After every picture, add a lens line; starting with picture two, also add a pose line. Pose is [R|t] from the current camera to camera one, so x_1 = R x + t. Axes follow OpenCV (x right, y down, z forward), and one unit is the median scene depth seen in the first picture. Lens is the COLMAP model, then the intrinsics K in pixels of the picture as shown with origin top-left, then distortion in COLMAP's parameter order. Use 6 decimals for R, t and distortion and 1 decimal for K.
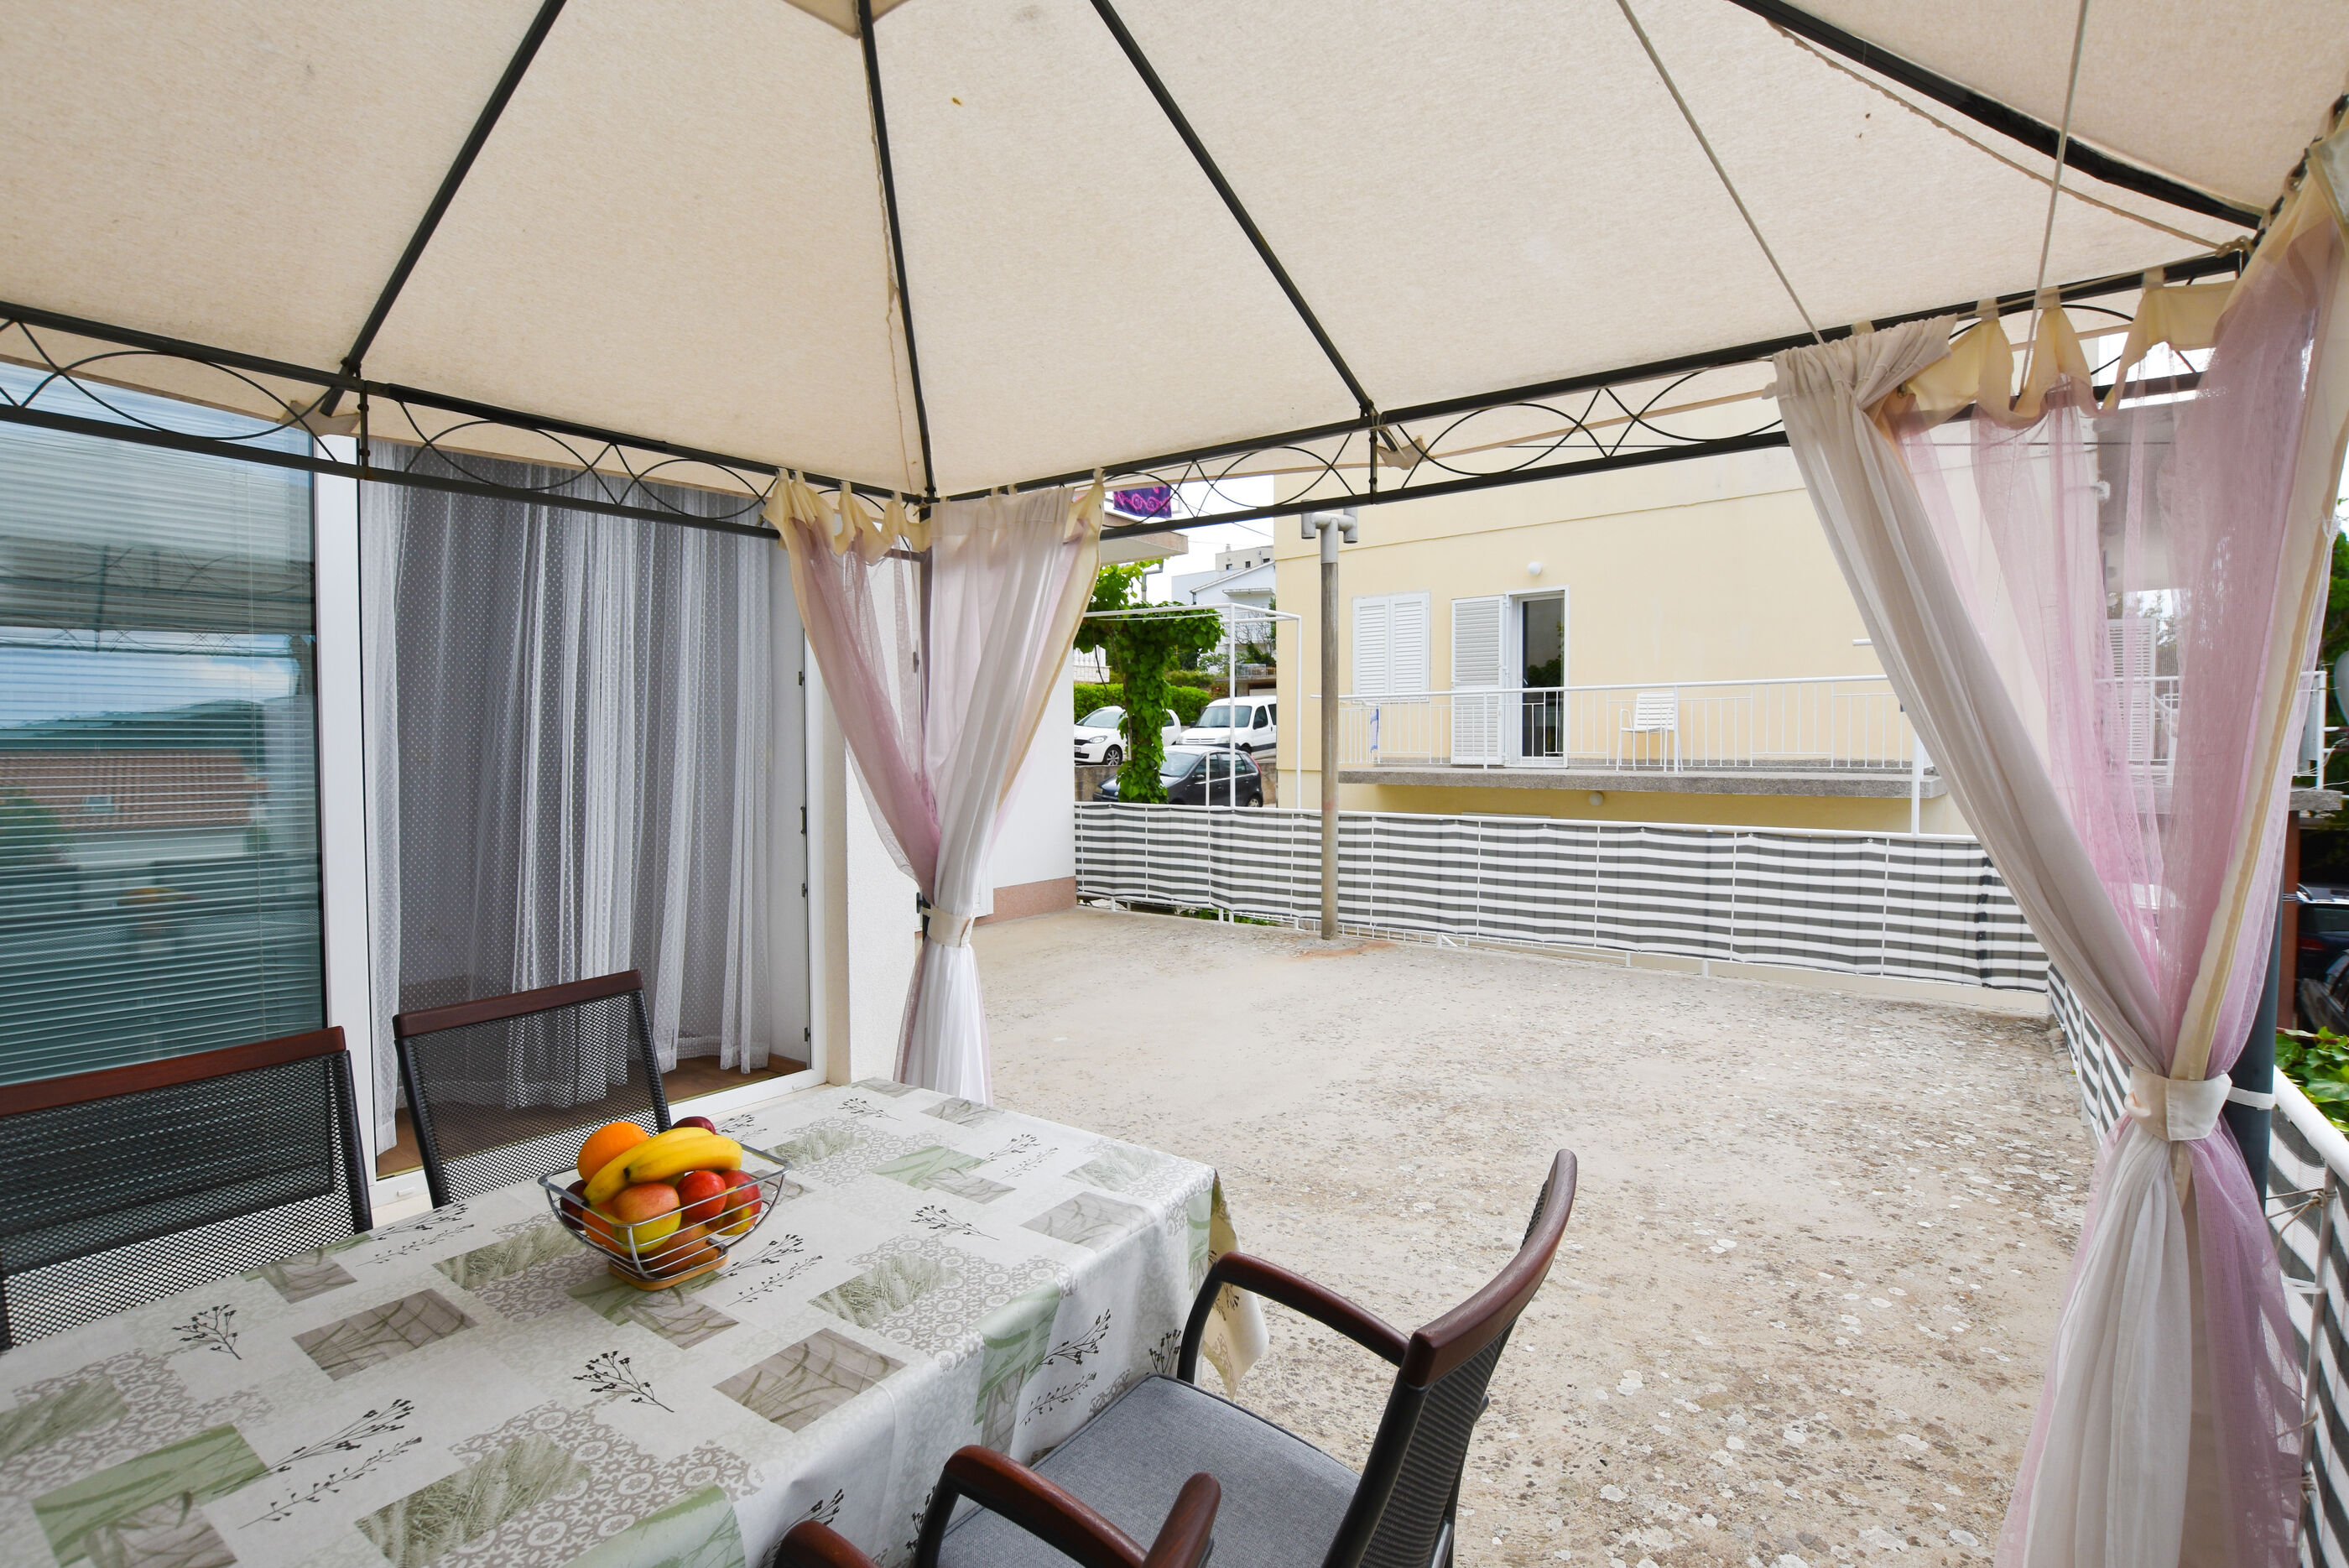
lens RADIAL K [[1077.4, 0, 1169.2], [0, 1077.4, 773.0], [0, 0, 1]] dist [-0.028212, 0.000203]
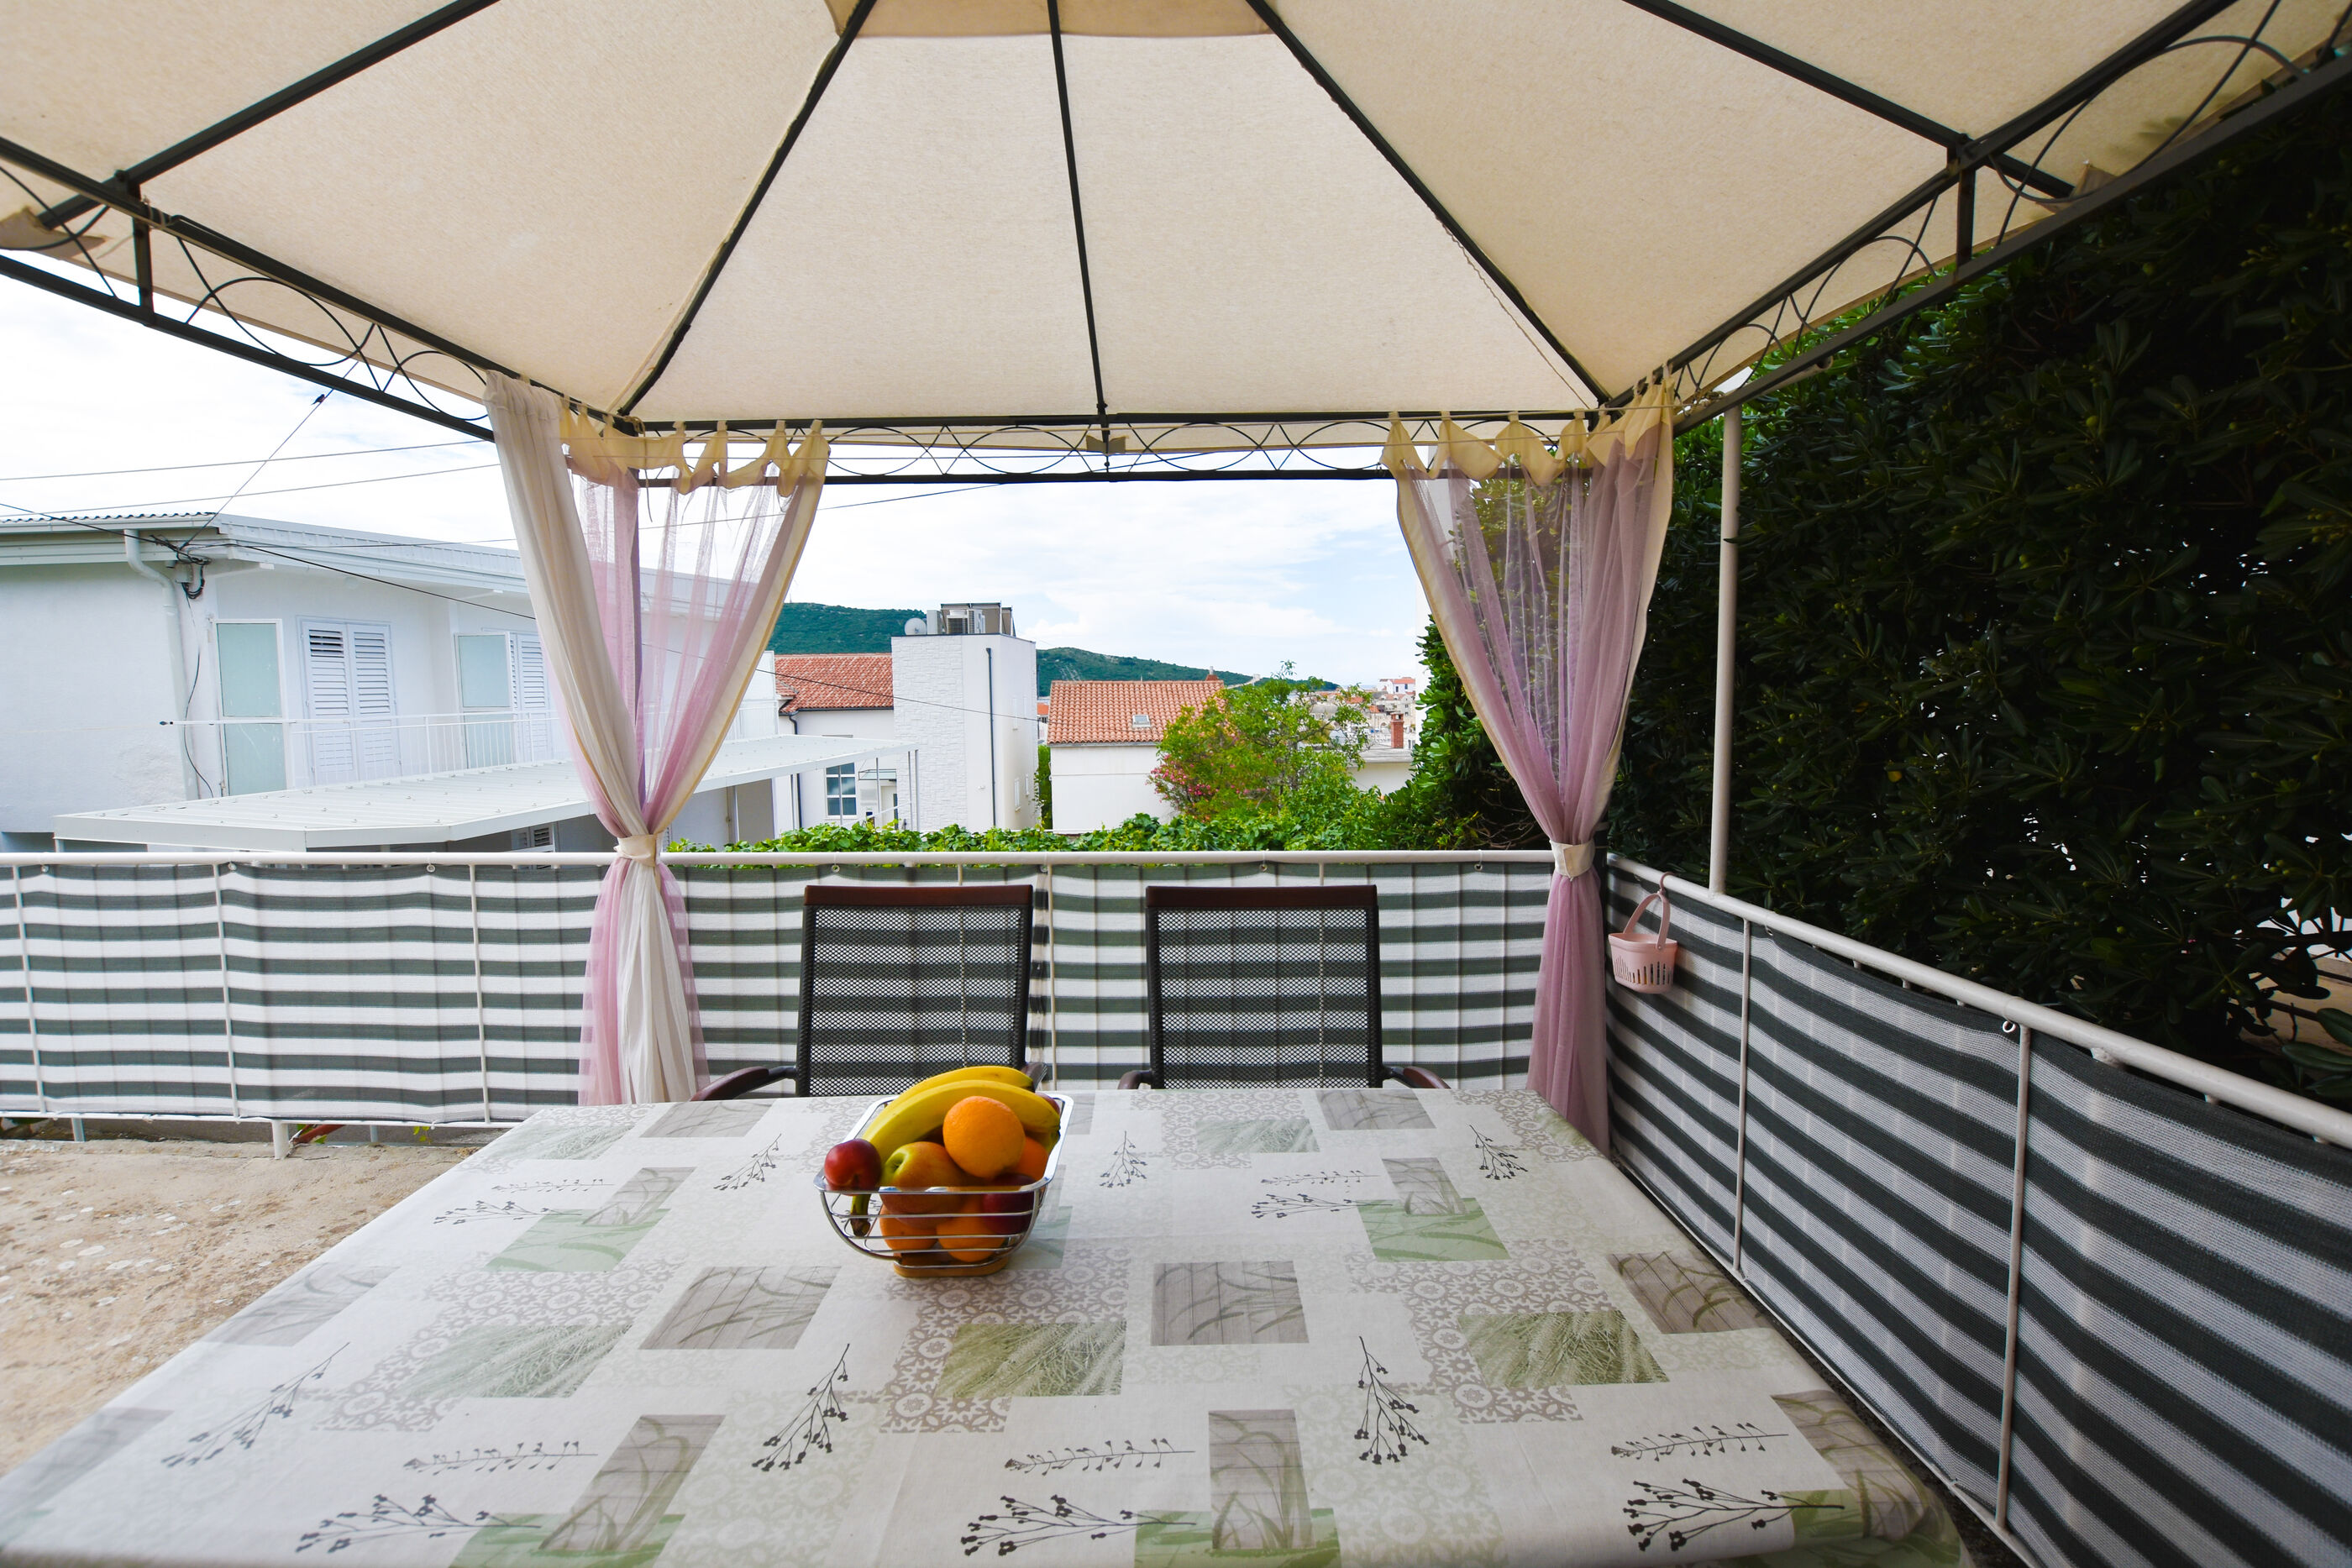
lens RADIAL K [[1044.7, 0, 1171.9], [0, 1044.7, 776.4], [0, 0, 1]] dist [-0.032920, 0.005641]
pose [[-0.574182, -0.058845, 0.816610, -1.226269], [0.035348, 0.994702, 0.096532, 0.022818], [-0.817964, 0.084293, -0.569060, 1.313950]]
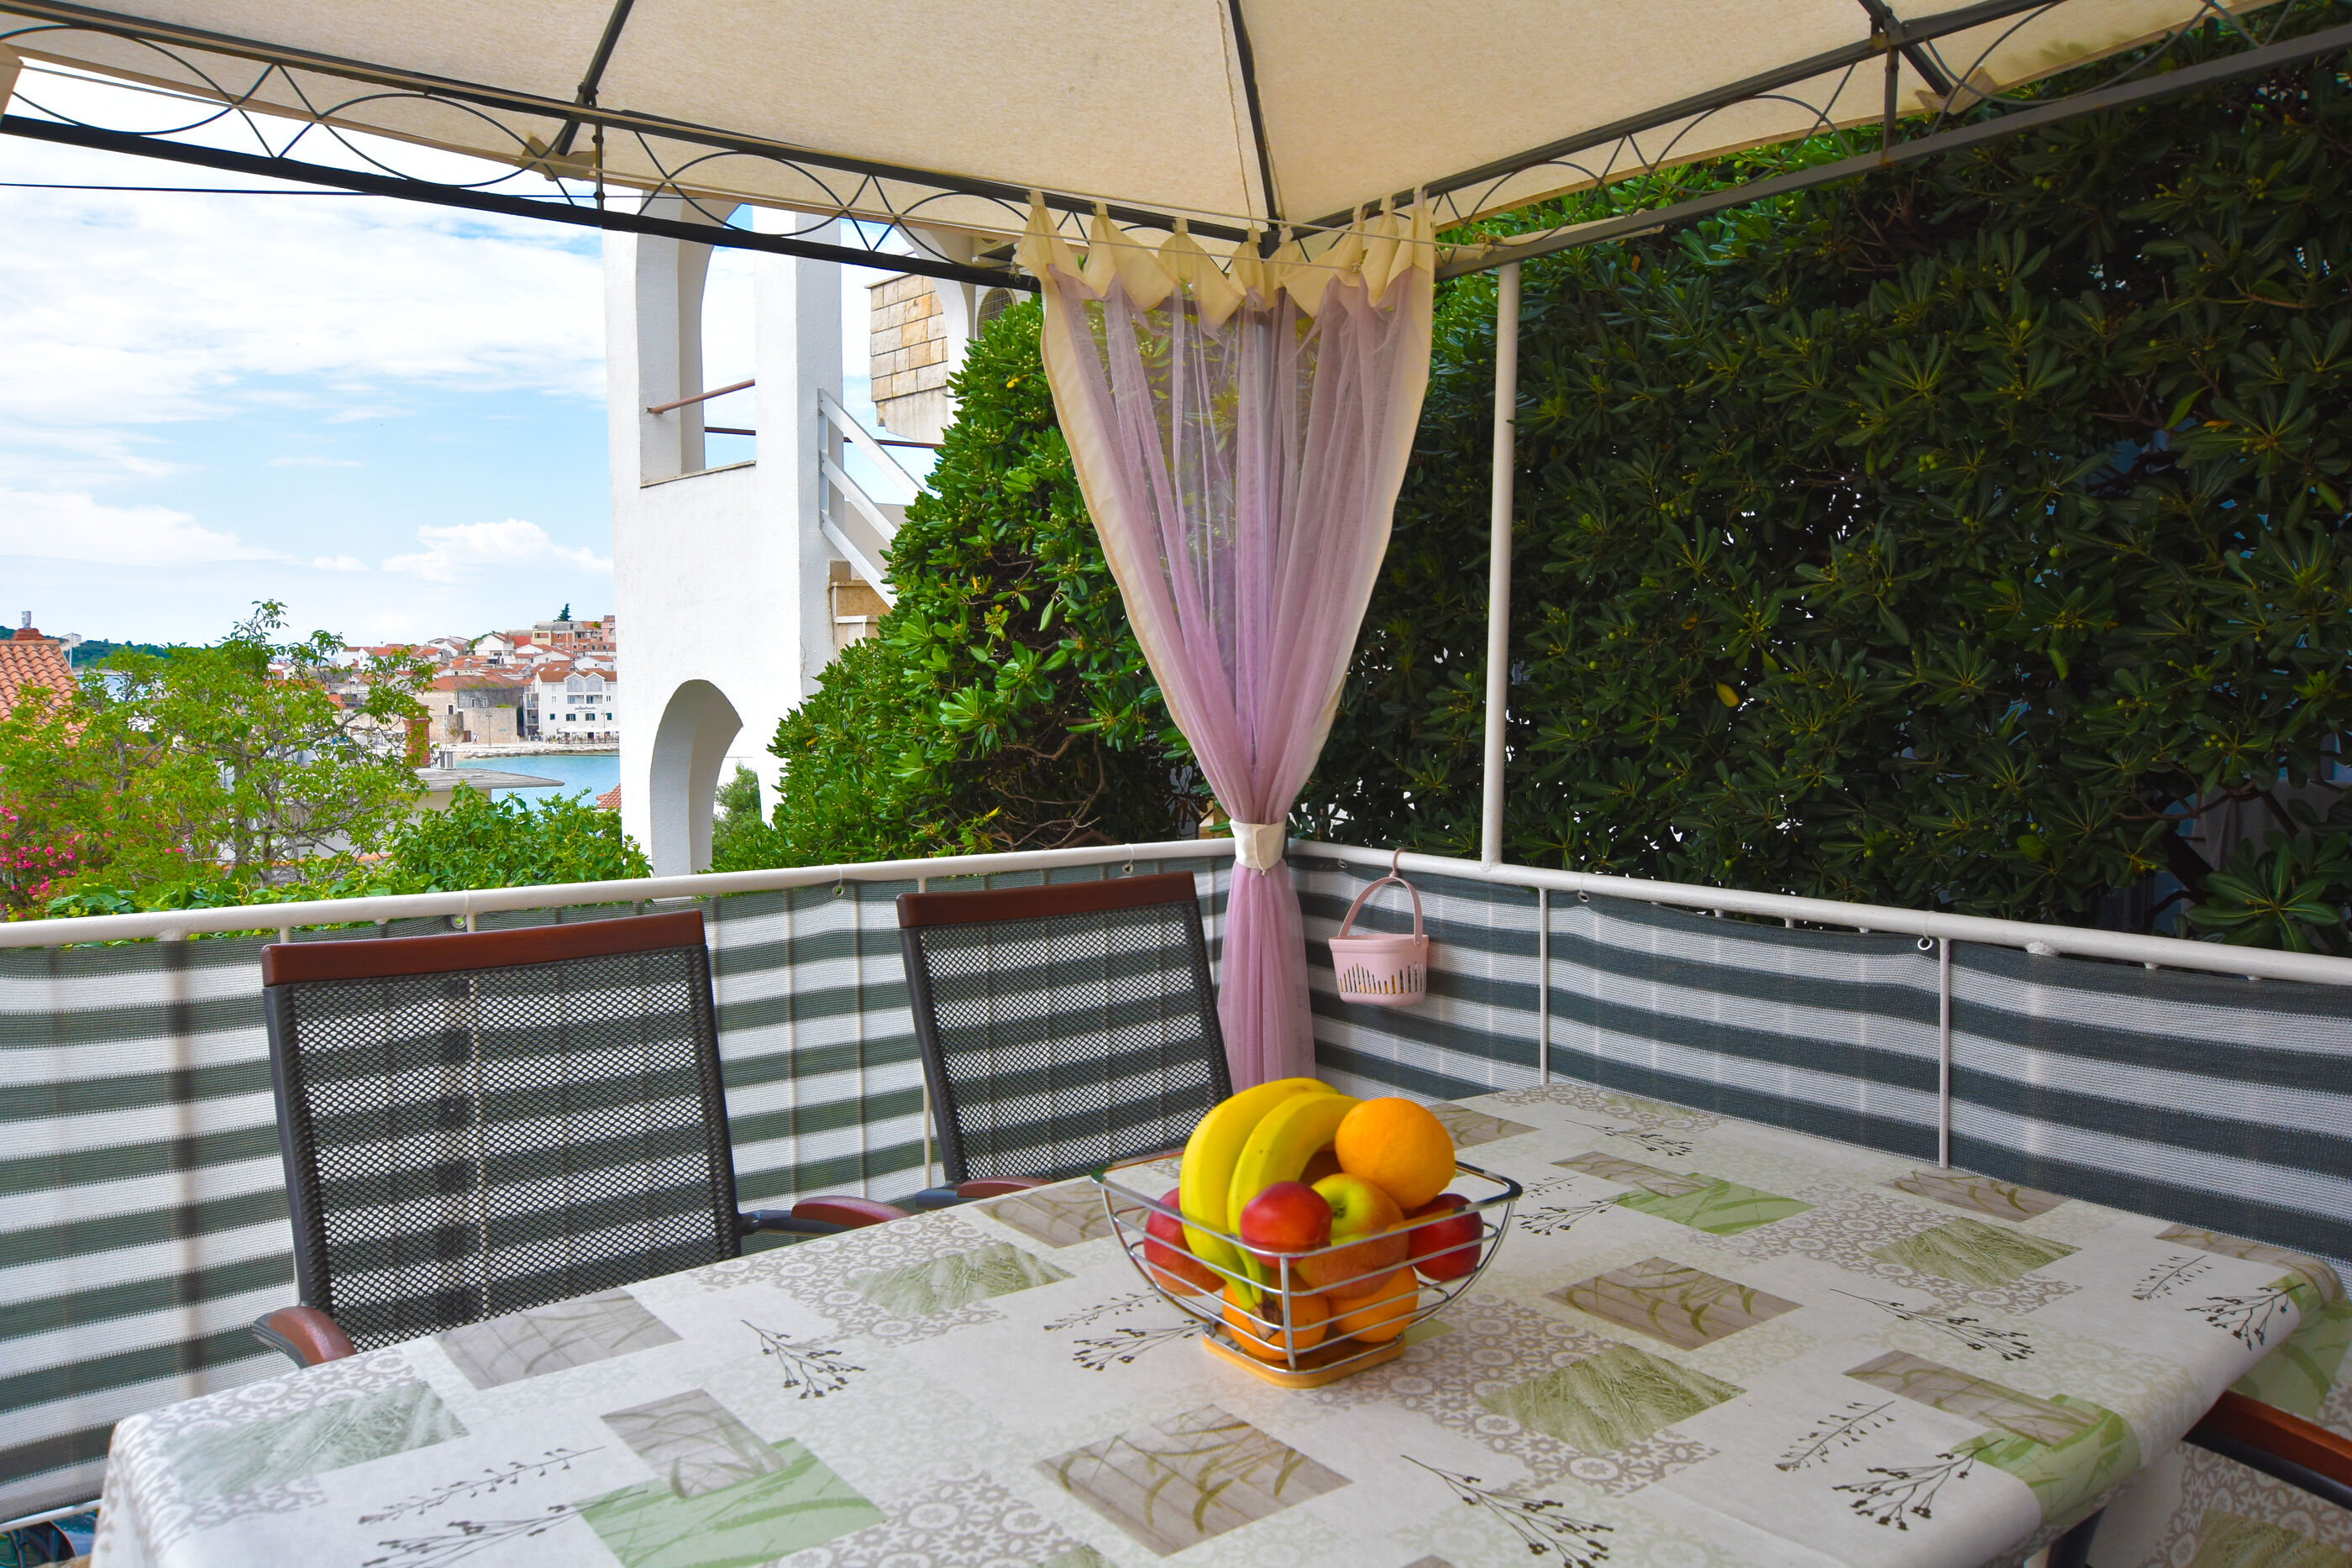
lens RADIAL K [[1743.3, 0, 1176.0], [0, 1743.3, 784.0], [0, 0, 1]] dist [-0.007102, 0.038757]
pose [[-0.951688, -0.017906, 0.306544, -0.692569], [0.011808, 0.995426, 0.094805, 0.080971], [-0.306839, 0.093845, -0.947123, 1.889344]]
